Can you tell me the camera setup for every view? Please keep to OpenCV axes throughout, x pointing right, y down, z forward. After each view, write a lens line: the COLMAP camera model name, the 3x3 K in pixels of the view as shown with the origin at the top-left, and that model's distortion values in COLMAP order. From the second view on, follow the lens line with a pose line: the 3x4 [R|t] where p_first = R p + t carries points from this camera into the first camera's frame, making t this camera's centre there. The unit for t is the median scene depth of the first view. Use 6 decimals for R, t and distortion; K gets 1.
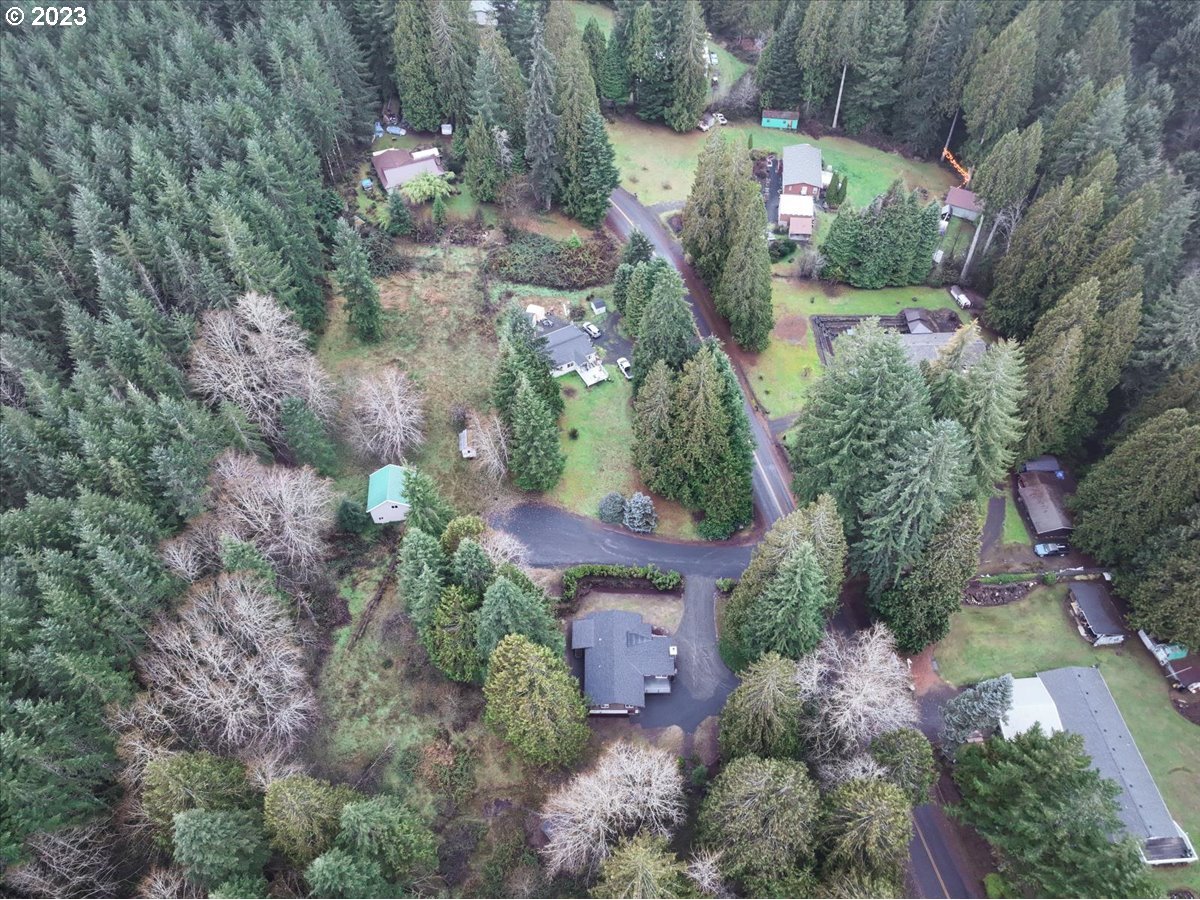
lens RADIAL K [[841.7, 0, 600.0], [0, 841.7, 450.0], [0, 0, 1]] dist [0.003883, 0.009666]
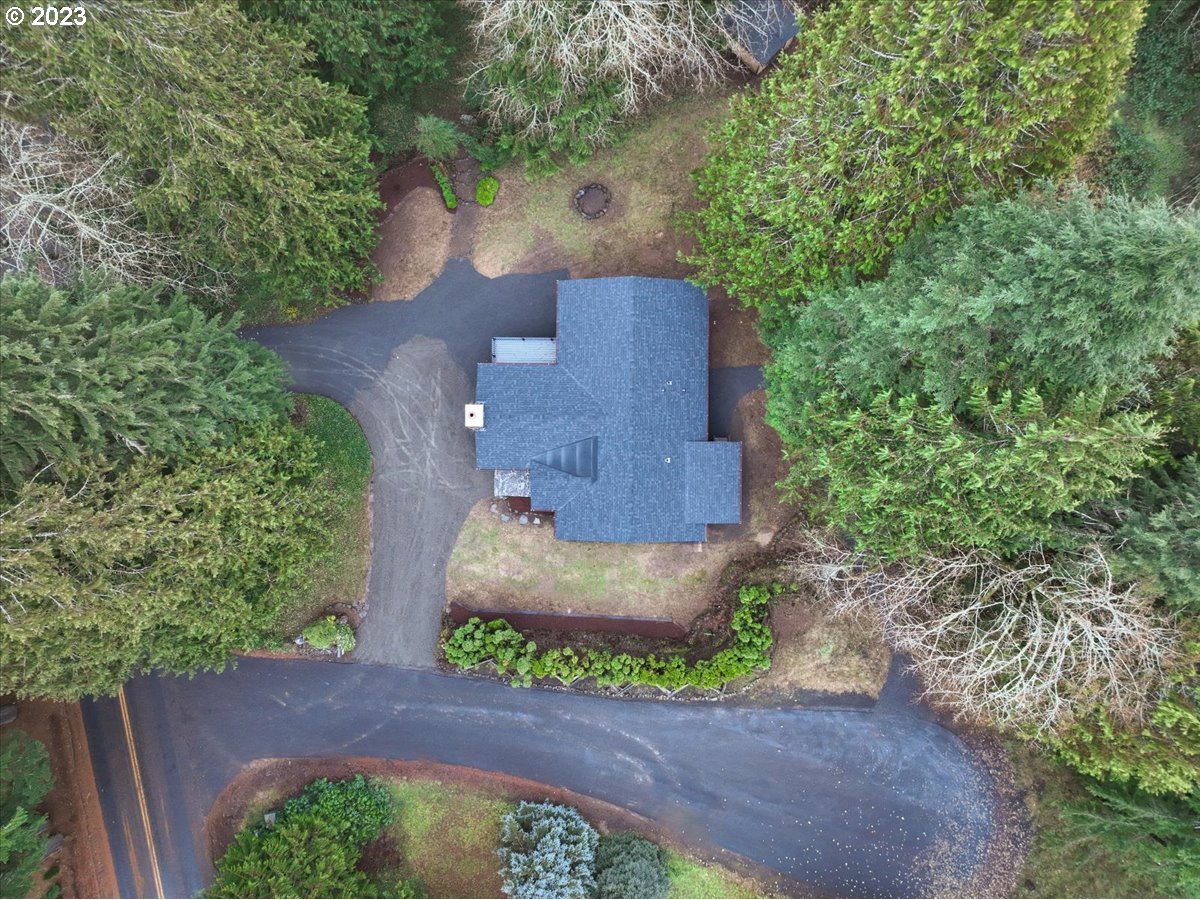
lens RADIAL K [[841.7, 0, 600.0], [0, 841.7, 450.0], [0, 0, 1]] dist [0.003883, 0.009666]
pose [[-0.998969, -0.005465, 0.045074, 0.012096], [0.031814, -0.792520, 0.609015, 0.000986], [0.032394, 0.609821, 0.791877, 0.638384]]
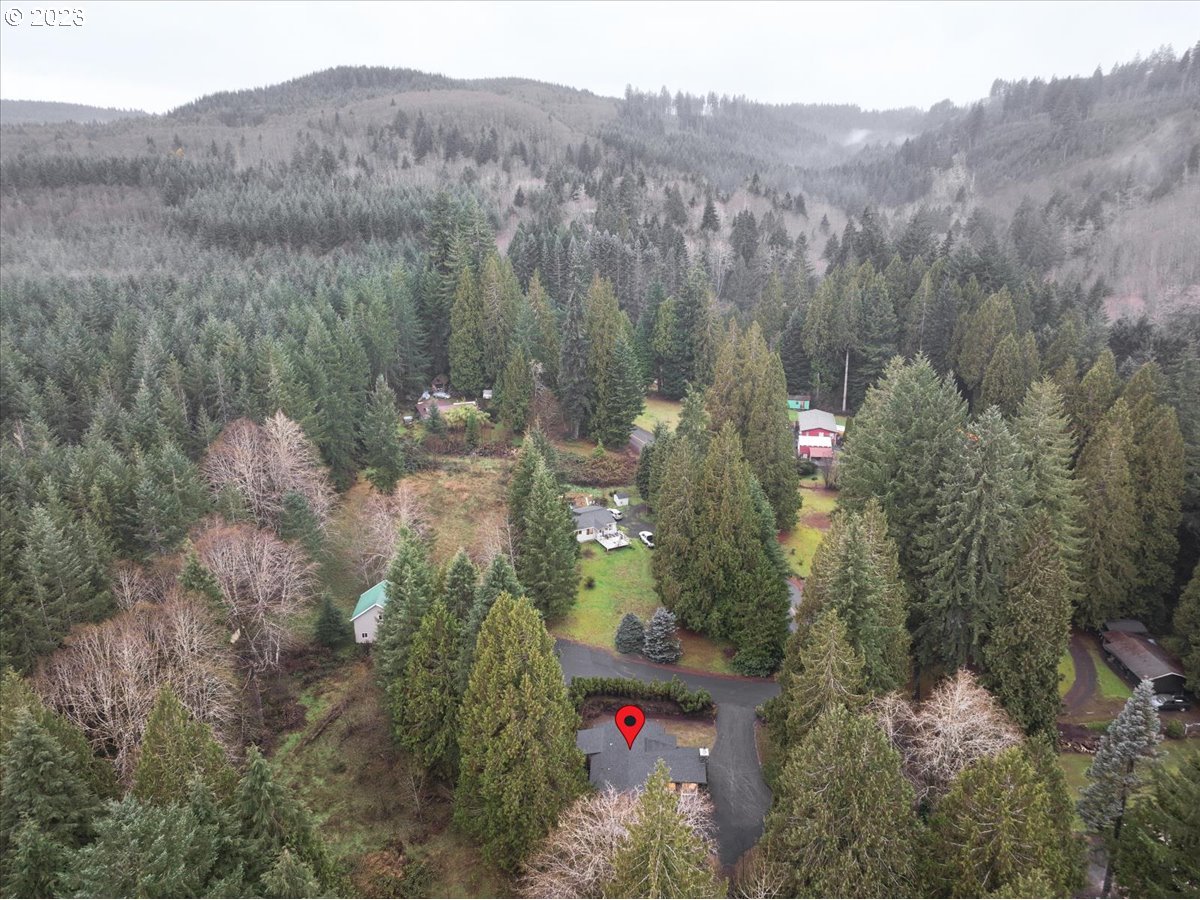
lens RADIAL K [[841.7, 0, 600.0], [0, 841.7, 450.0], [0, 0, 1]] dist [0.003883, 0.009666]
pose [[0.998960, 0.024857, -0.038218, 0.011795], [-0.041462, 0.843934, -0.534843, 0.378340], [0.018958, 0.535871, 0.844087, 0.167887]]
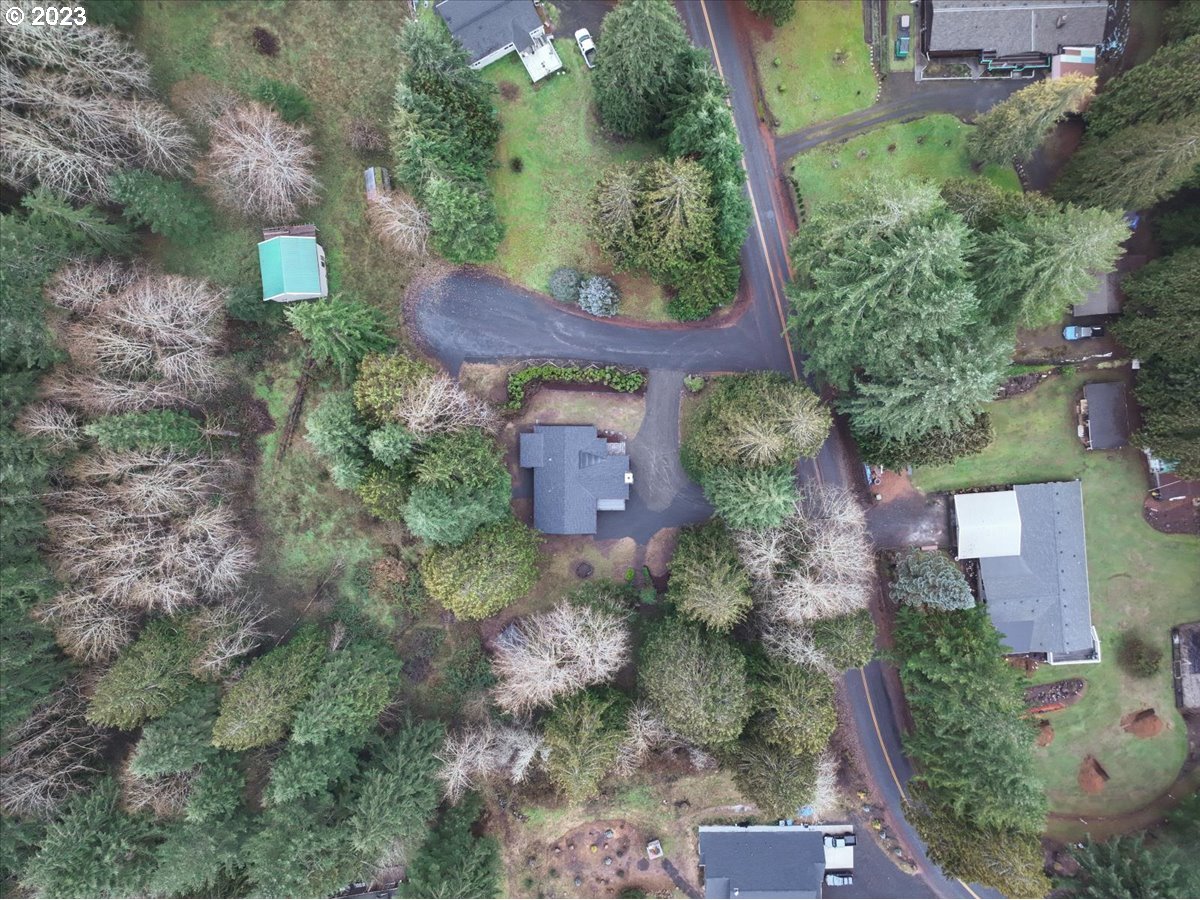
lens RADIAL K [[841.7, 0, 600.0], [0, 841.7, 450.0], [0, 0, 1]] dist [0.003883, 0.009666]
pose [[0.999983, 0.003785, 0.004367, 0.045836], [-0.005699, 0.770903, 0.636927, -0.333921], [-0.000956, -0.636941, 0.770912, 0.273254]]
